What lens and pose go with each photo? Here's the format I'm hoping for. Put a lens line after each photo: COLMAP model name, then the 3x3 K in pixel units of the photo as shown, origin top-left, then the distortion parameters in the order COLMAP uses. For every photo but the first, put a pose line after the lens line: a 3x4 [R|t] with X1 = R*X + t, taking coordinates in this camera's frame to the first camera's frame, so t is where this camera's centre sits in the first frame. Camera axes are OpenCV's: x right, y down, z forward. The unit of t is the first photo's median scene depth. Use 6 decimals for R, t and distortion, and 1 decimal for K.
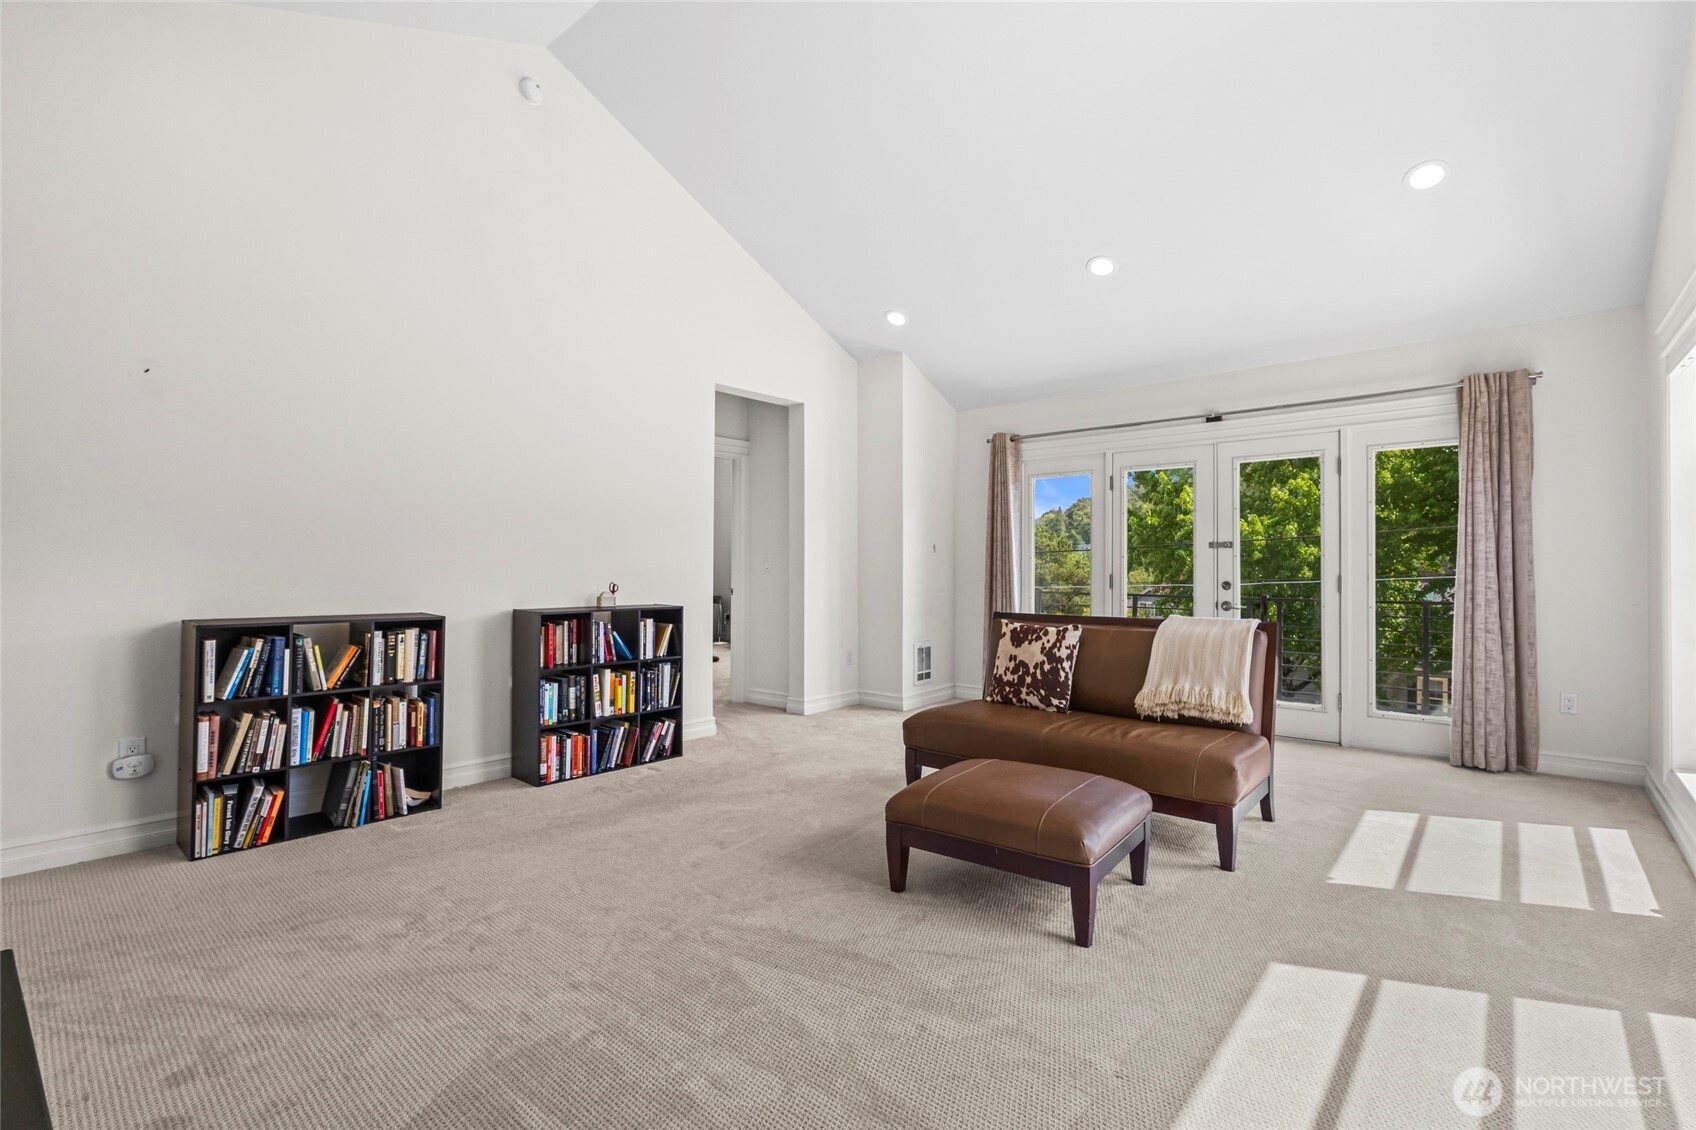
lens RADIAL K [[792.8, 0, 839.1], [0, 792.8, 565.2], [0, 0, 1]] dist [-0.001059, 0.000661]
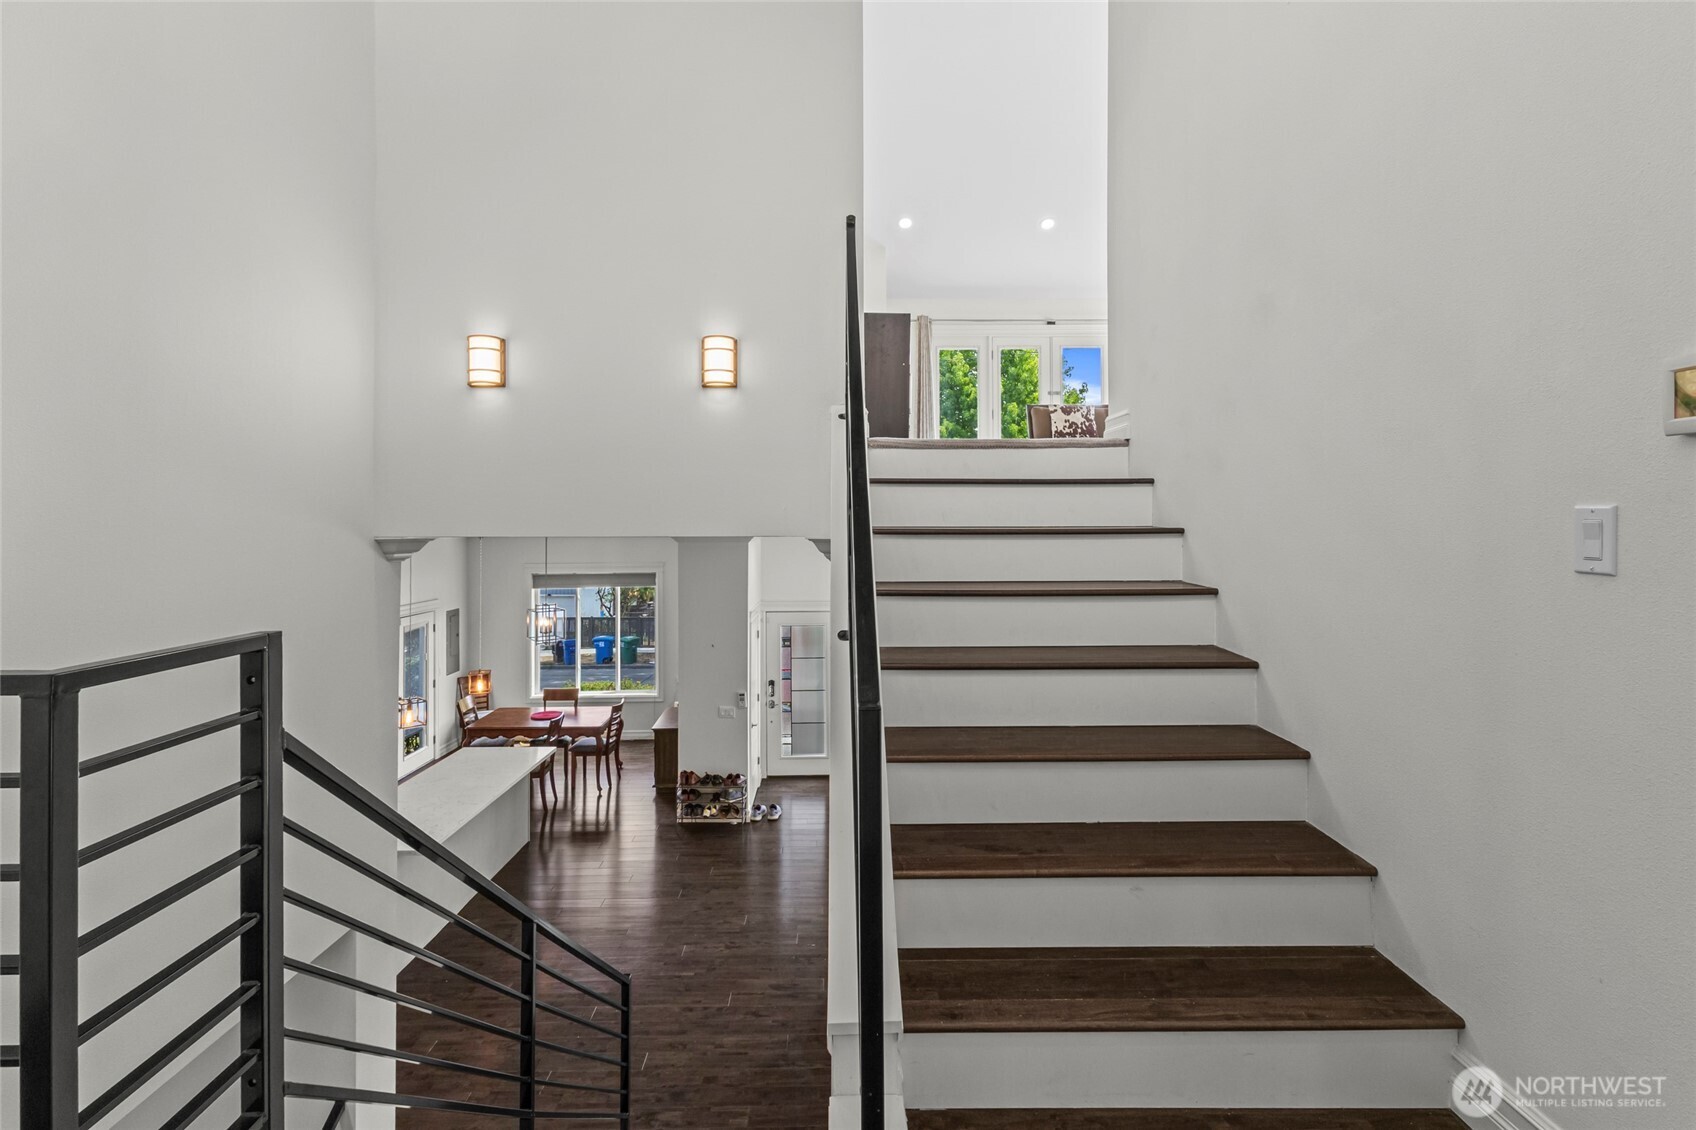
lens RADIAL K [[800.6, 0, 846.3], [0, 800.6, 527.3], [0, 0, 1]] dist [-0.000387, 0.000303]
pose [[0.739343, 0.002357, 0.673324, -1.434138], [0.001030, 0.999989, -0.004631, 0.377024], [-0.673328, 0.004118, 0.739333, -0.037129]]
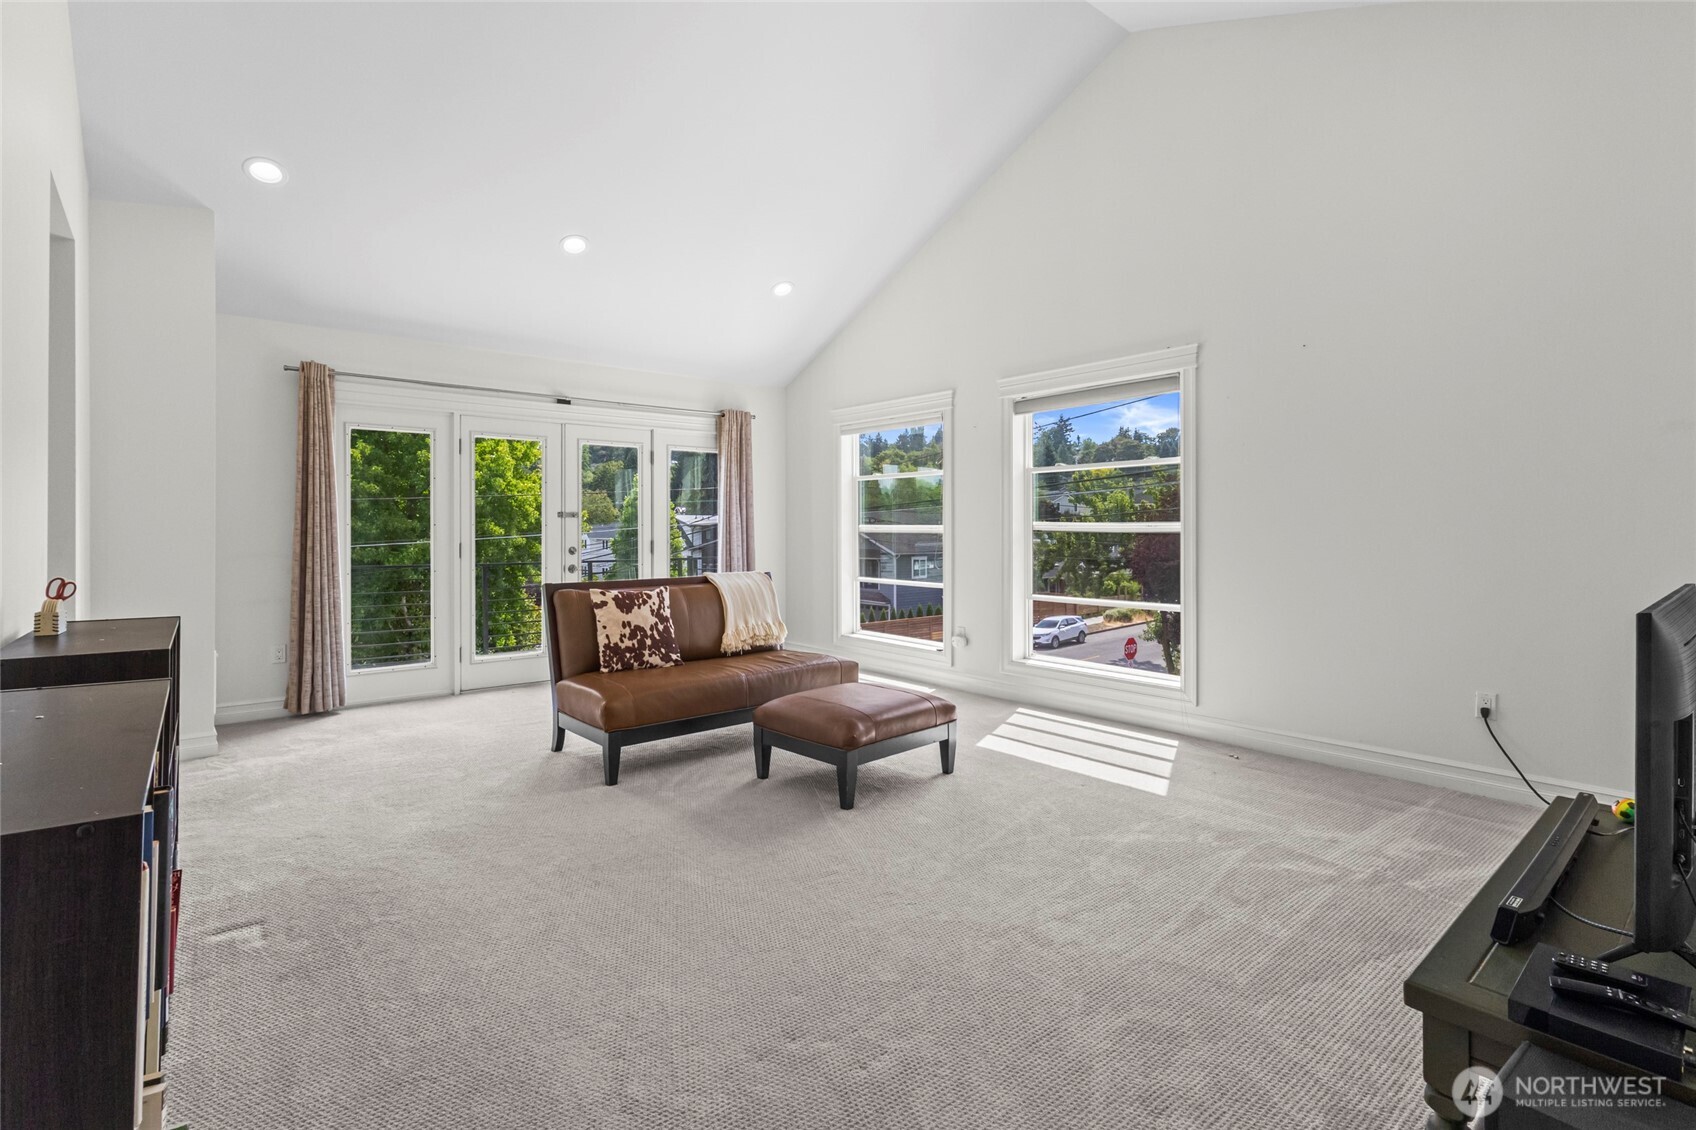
lens RADIAL K [[784.8, 0, 851.2], [0, 784.8, 546.3], [0, 0, 1]] dist [-0.002573, 0.000723]
pose [[0.149108, -0.018196, 0.988653, -0.735304], [0.001638, 0.999834, 0.018155, -0.000688], [-0.988820, -0.001087, 0.149113, 0.569212]]
